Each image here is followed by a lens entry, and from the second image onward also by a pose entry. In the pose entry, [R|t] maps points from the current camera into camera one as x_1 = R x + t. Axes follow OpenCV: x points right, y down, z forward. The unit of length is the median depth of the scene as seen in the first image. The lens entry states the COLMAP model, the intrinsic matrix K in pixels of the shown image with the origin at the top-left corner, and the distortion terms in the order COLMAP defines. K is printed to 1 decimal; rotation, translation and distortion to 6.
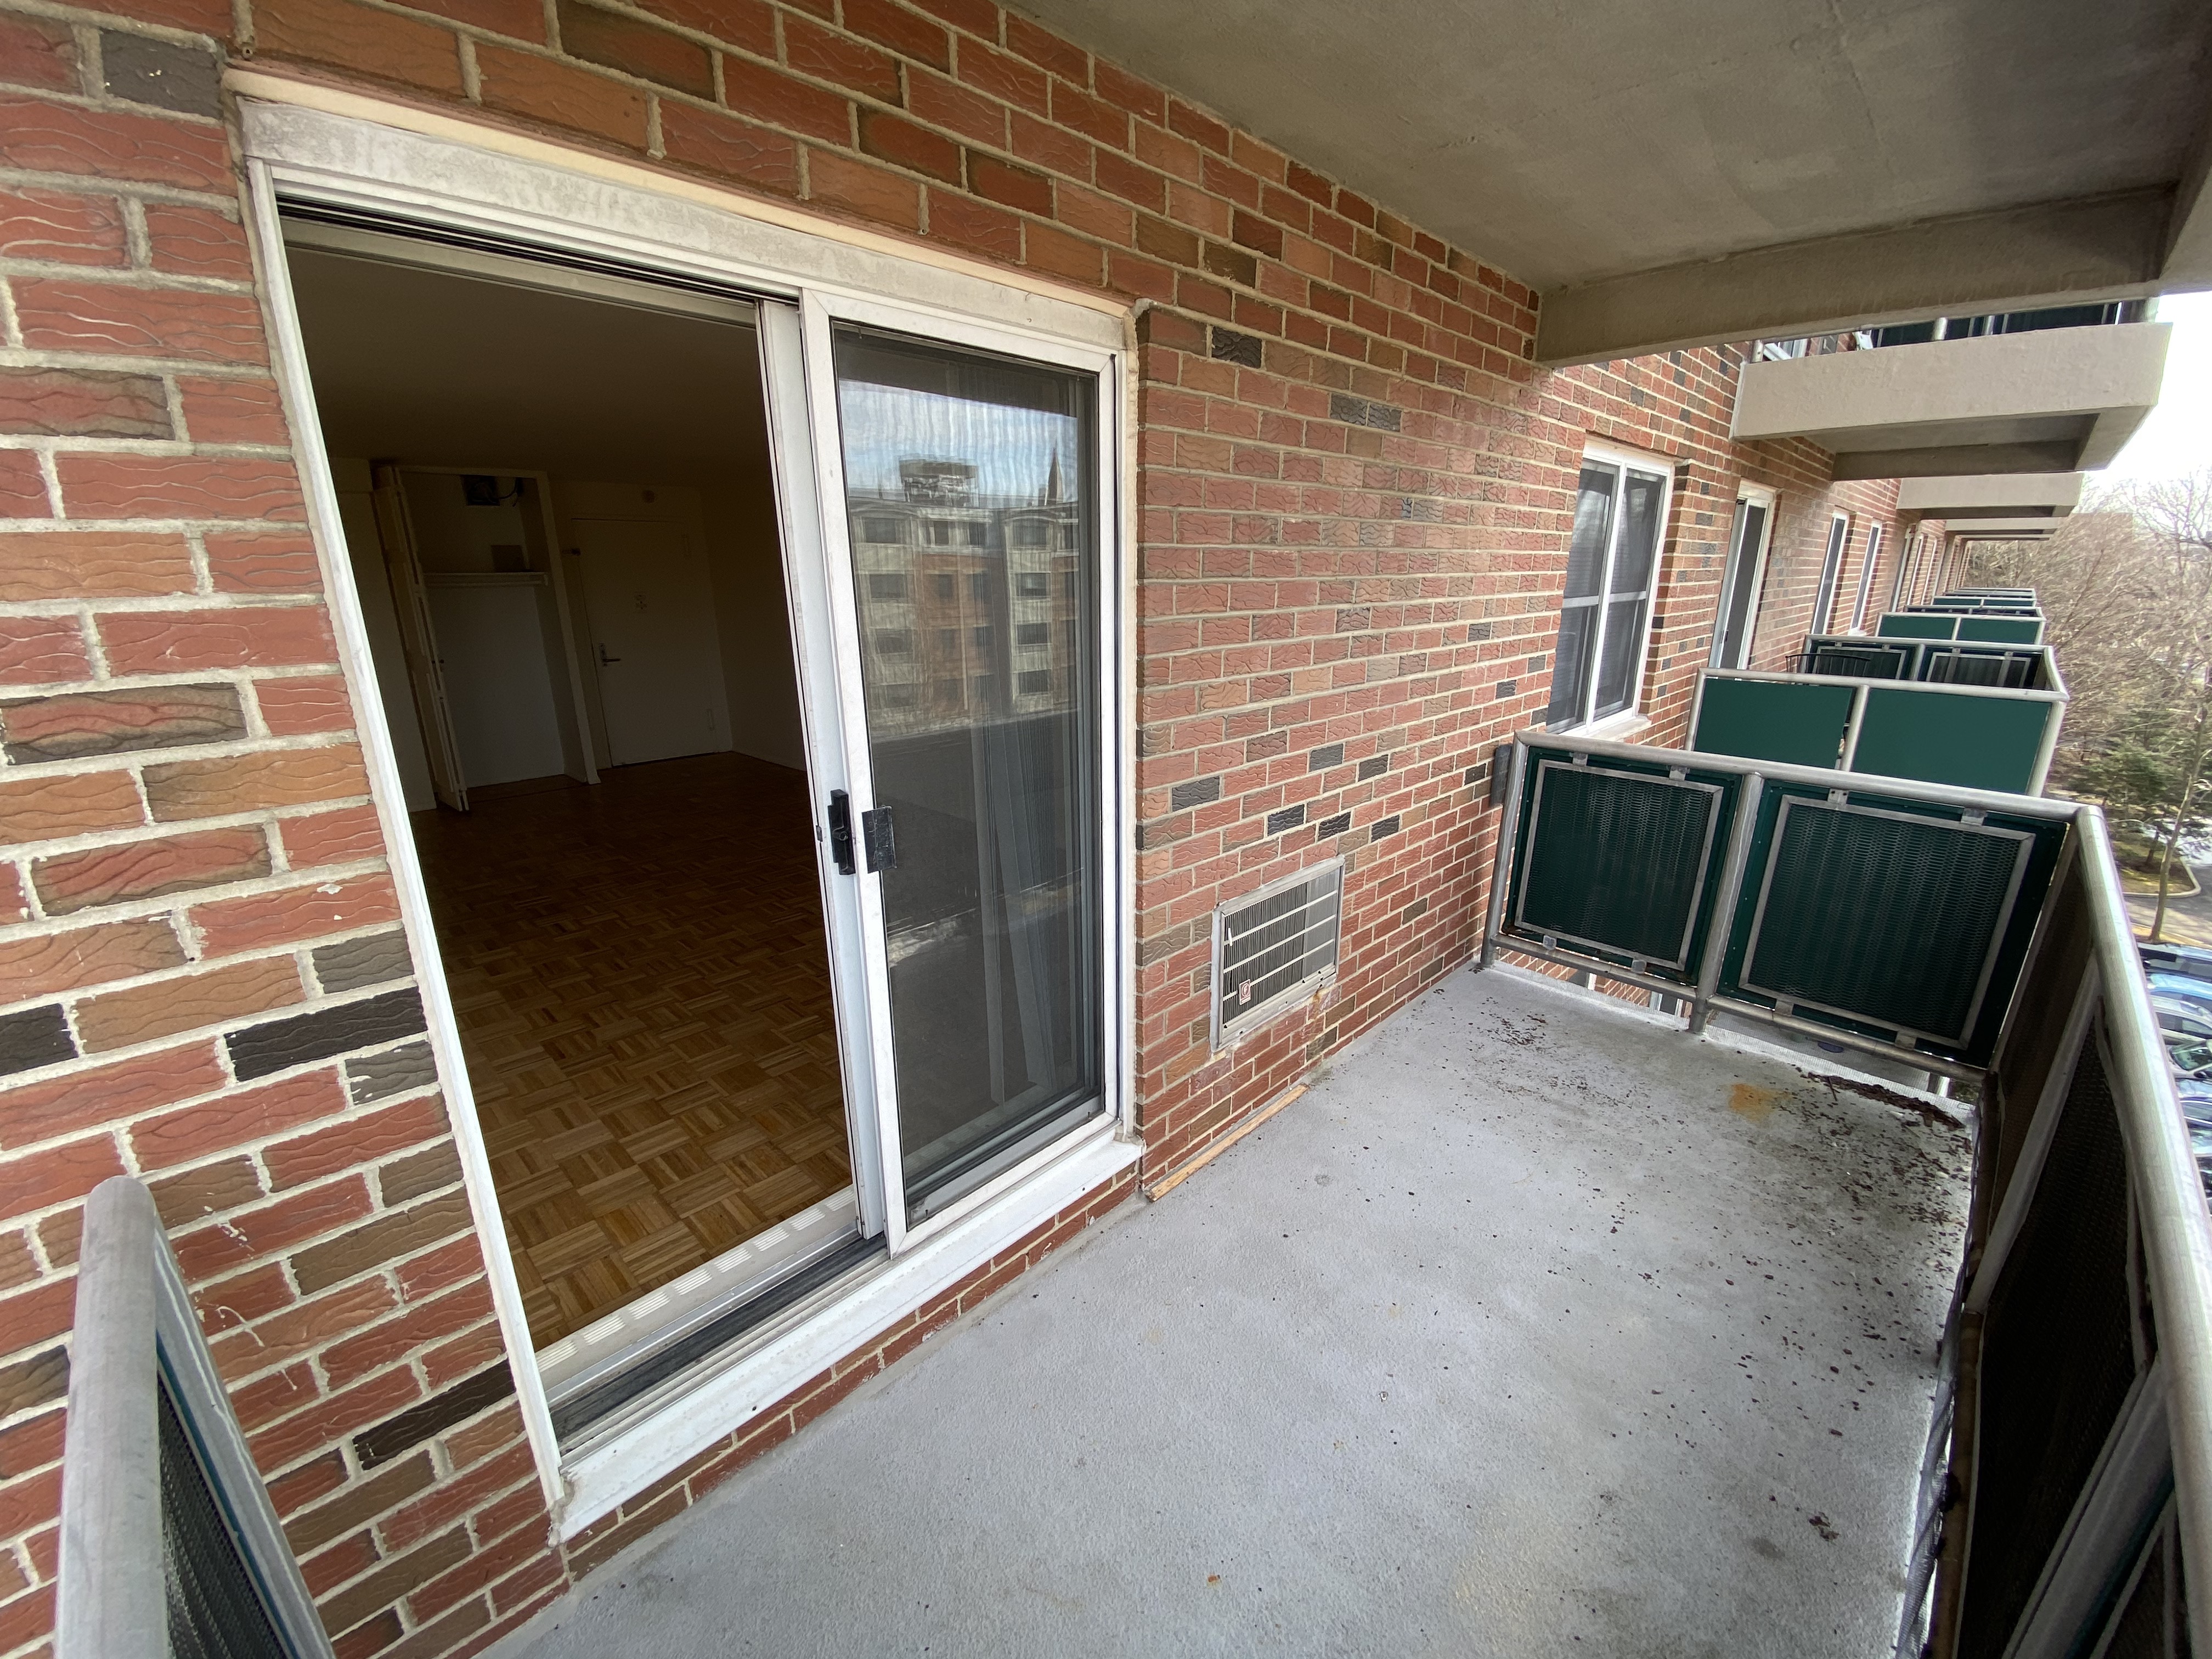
lens RADIAL K [[905.0, 0, 1106.0], [0, 905.0, 829.5], [0, 0, 1]] dist [0.016555, -0.016413]
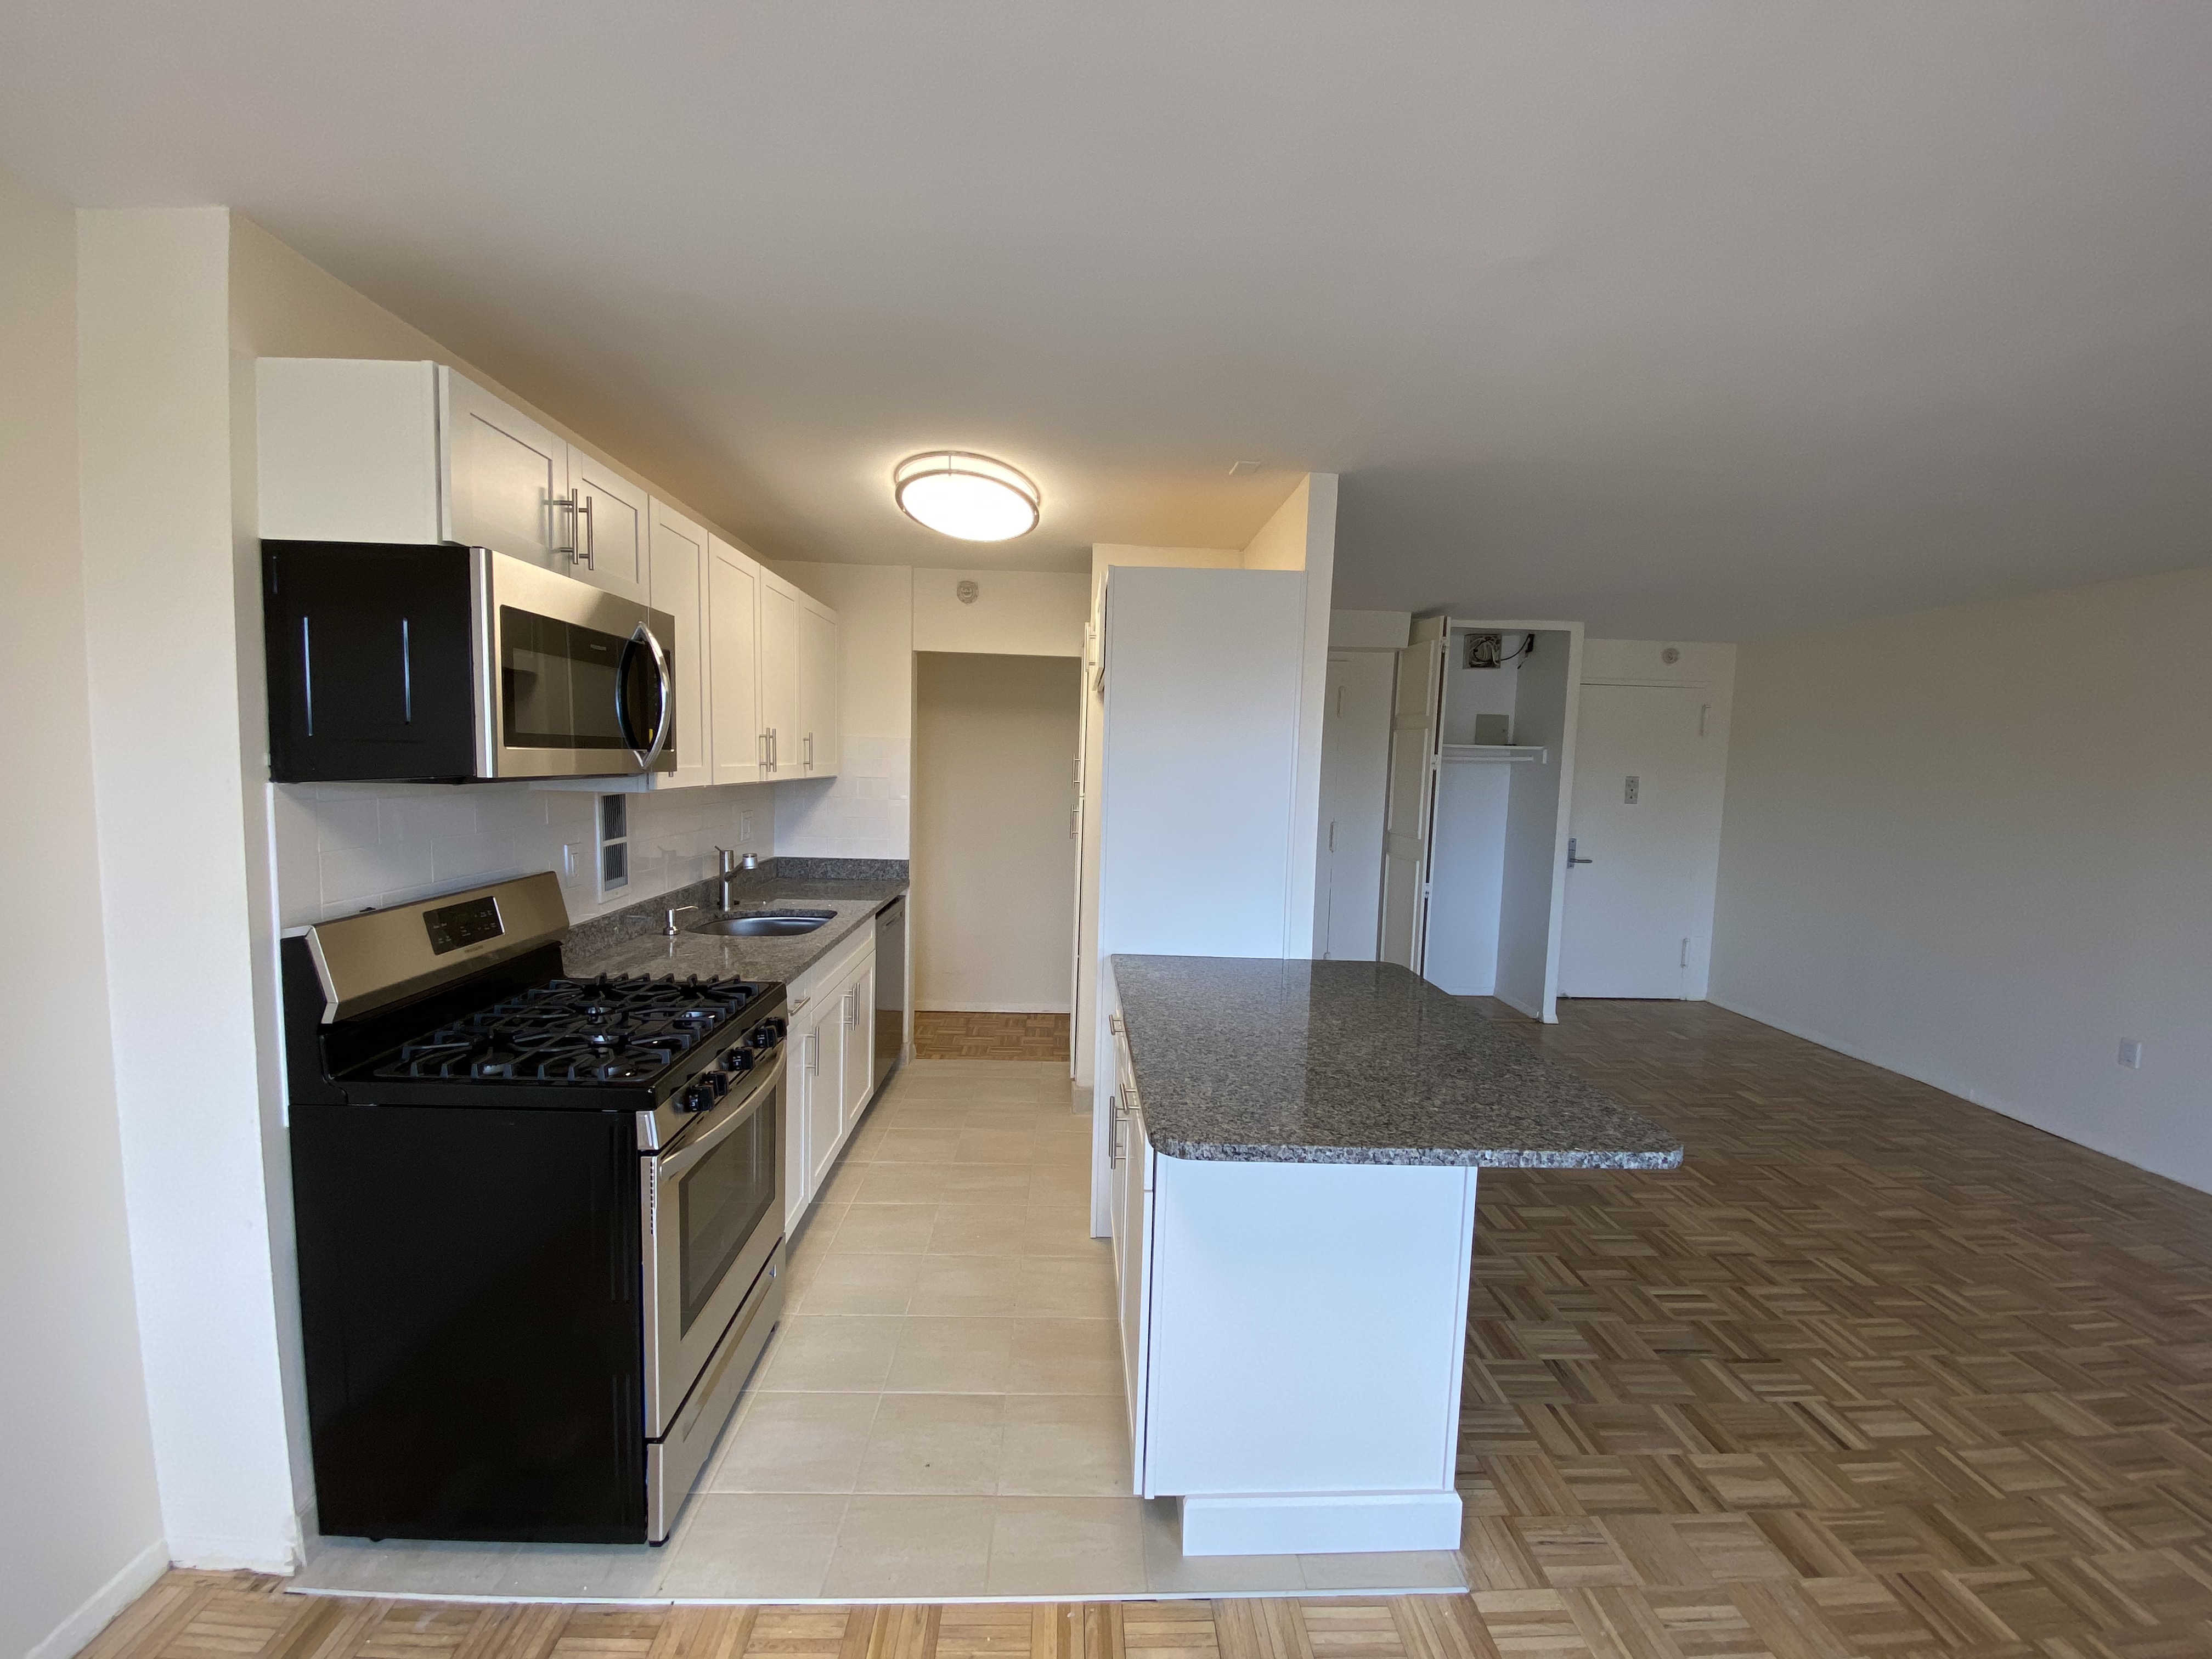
lens RADIAL K [[905.0, 0, 1106.0], [0, 905.0, 829.5], [0, 0, 1]] dist [0.016555, -0.016413]
pose [[0.738418, 0.088080, -0.668566, -0.369152], [-0.224810, 0.966871, -0.120918, -0.034887], [0.635767, 0.239588, 0.733756, 0.205264]]
